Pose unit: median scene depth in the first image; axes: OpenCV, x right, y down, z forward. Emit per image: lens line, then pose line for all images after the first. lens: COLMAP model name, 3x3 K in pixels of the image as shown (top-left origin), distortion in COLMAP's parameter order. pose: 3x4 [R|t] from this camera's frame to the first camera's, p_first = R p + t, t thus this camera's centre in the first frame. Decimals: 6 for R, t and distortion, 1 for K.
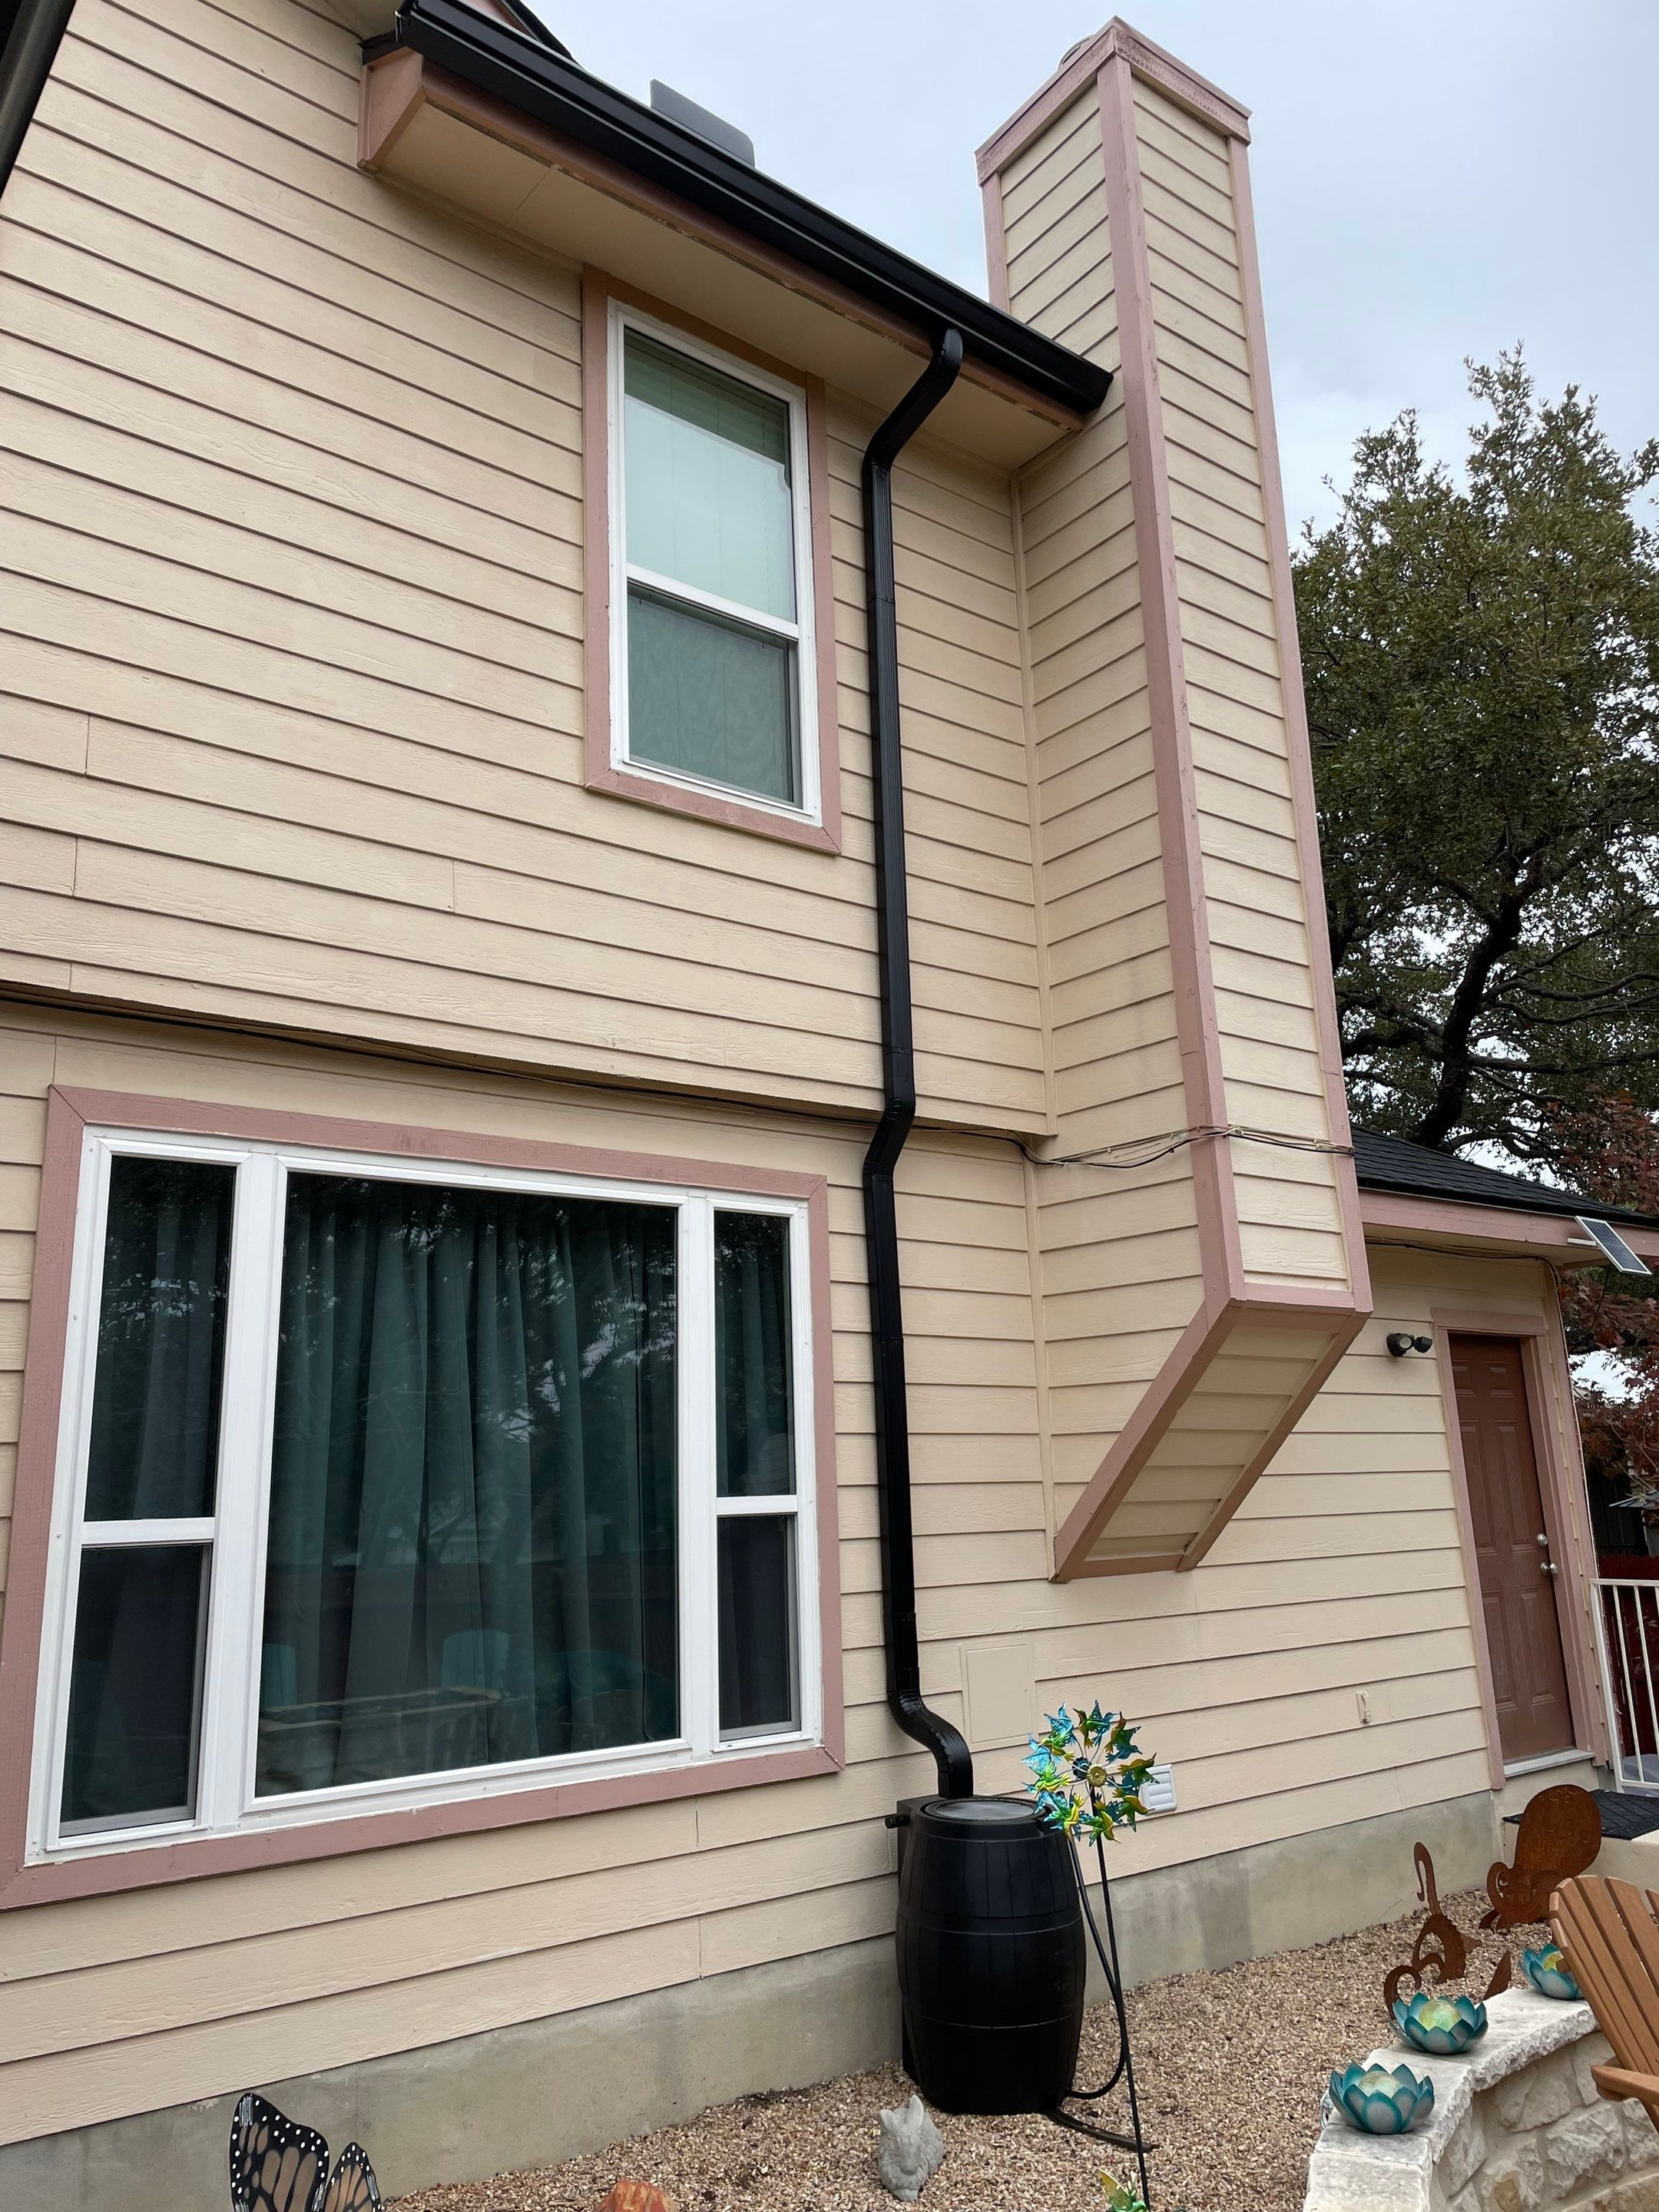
lens RADIAL K [[1670.6, 0, 829.5], [0, 1670.6, 1106.0], [0, 0, 1]] dist [0.116756, -0.161052]
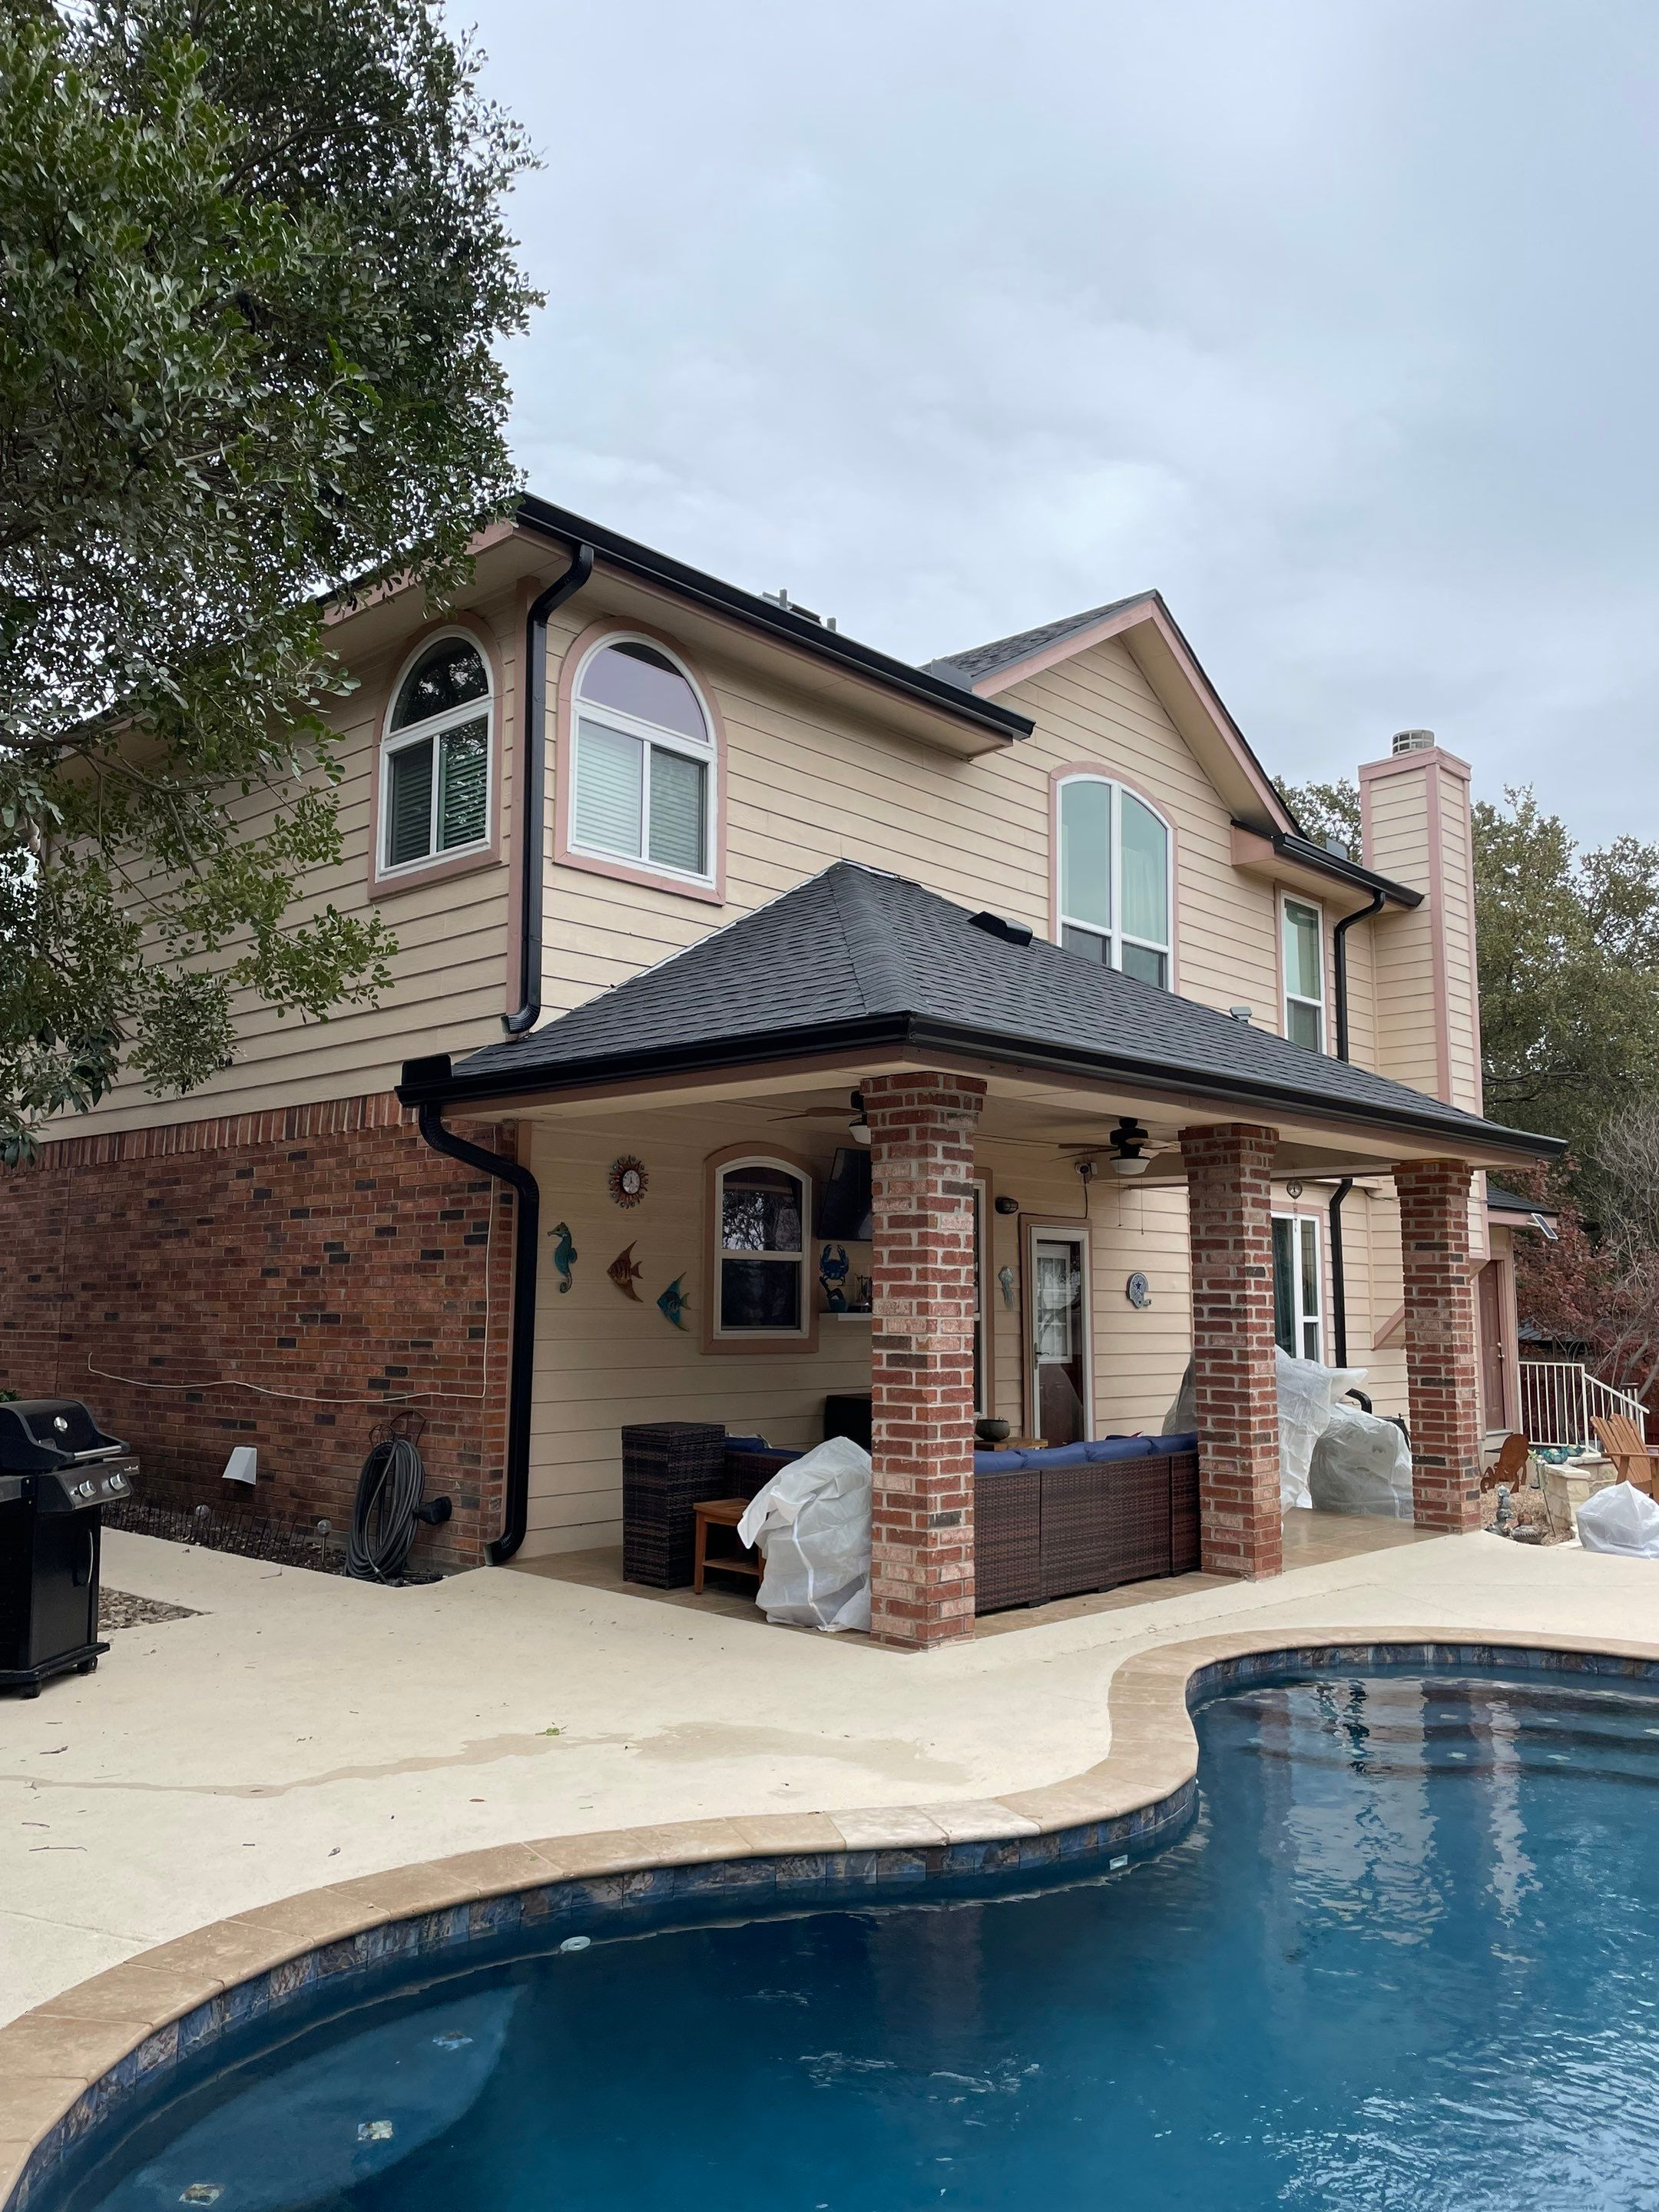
lens RADIAL K [[1670.6, 0, 829.5], [0, 1670.6, 1106.0], [0, 0, 1]] dist [0.116756, -0.161052]
pose [[0.986699, 0.059662, 0.151213, -1.176385], [-0.075499, 0.991992, 0.101250, -0.326962], [-0.143961, -0.111319, 0.983302, -1.542351]]
